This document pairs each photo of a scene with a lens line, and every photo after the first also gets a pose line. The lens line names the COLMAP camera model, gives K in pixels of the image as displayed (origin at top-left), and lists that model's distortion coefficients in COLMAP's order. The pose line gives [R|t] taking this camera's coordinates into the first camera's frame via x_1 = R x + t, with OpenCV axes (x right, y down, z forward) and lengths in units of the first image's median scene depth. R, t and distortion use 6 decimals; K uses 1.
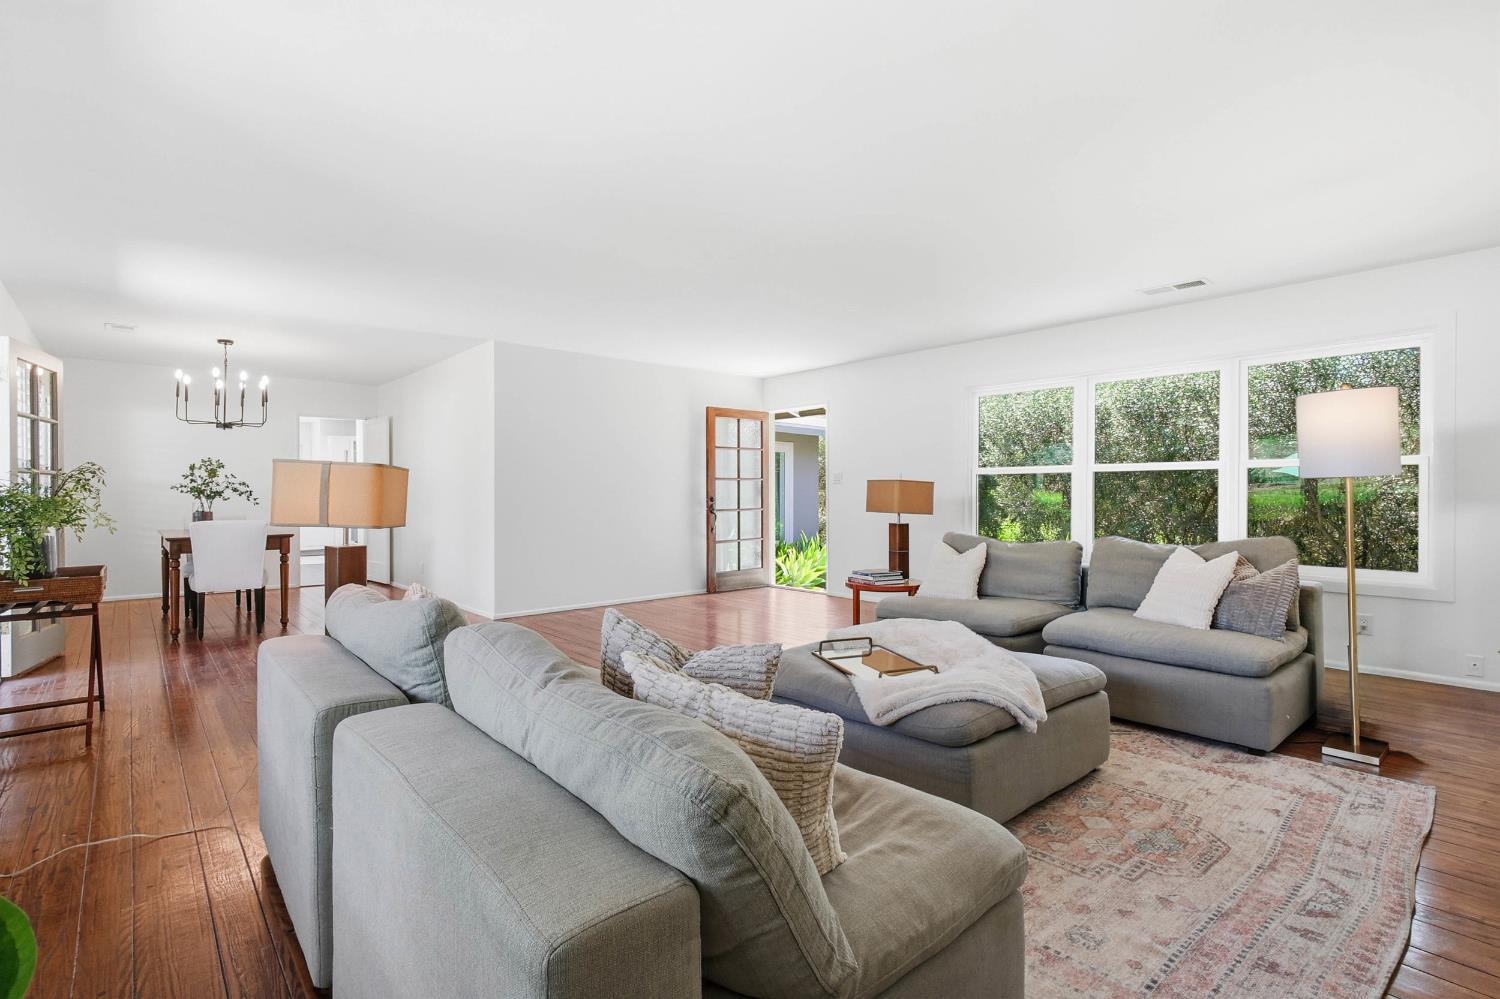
lens RADIAL K [[708.9, 0, 755.8], [0, 708.9, 496.1], [0, 0, 1]] dist [0.001149, 0.000050]
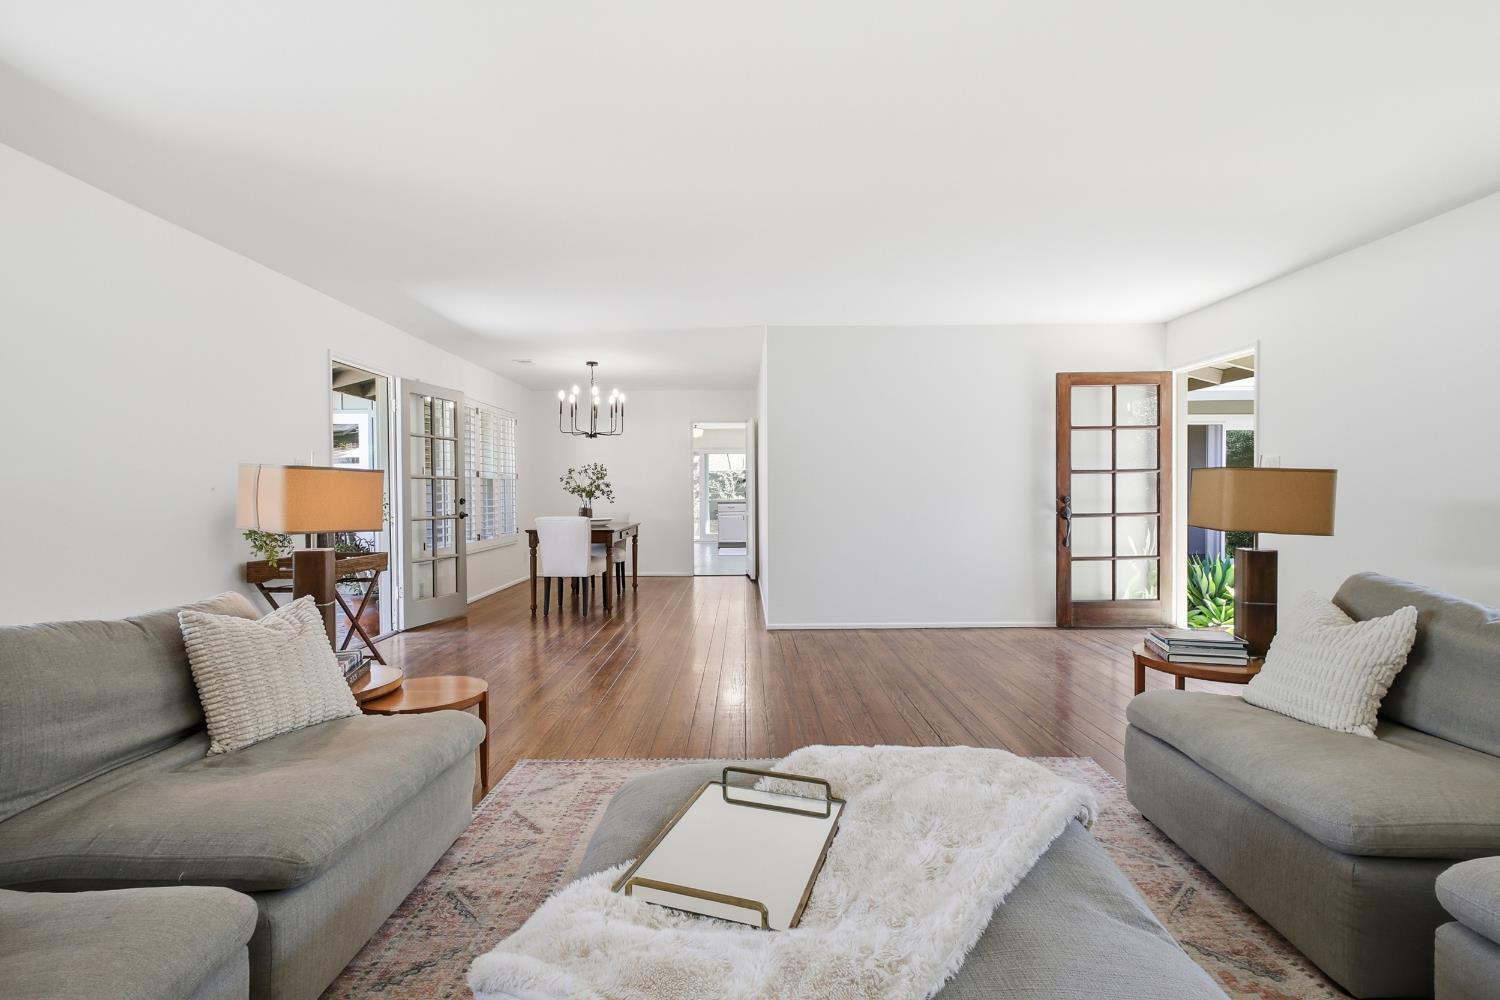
lens RADIAL K [[708.9, 0, 745.4], [0, 708.9, 501.1], [0, 0, 1]] dist [0.001149, 0.000050]
pose [[0.741337, 0.006686, -0.671099, 0.183873], [0.000929, 0.999939, 0.010989, -0.002394], [0.671132, -0.008770, 0.741286, 0.237583]]
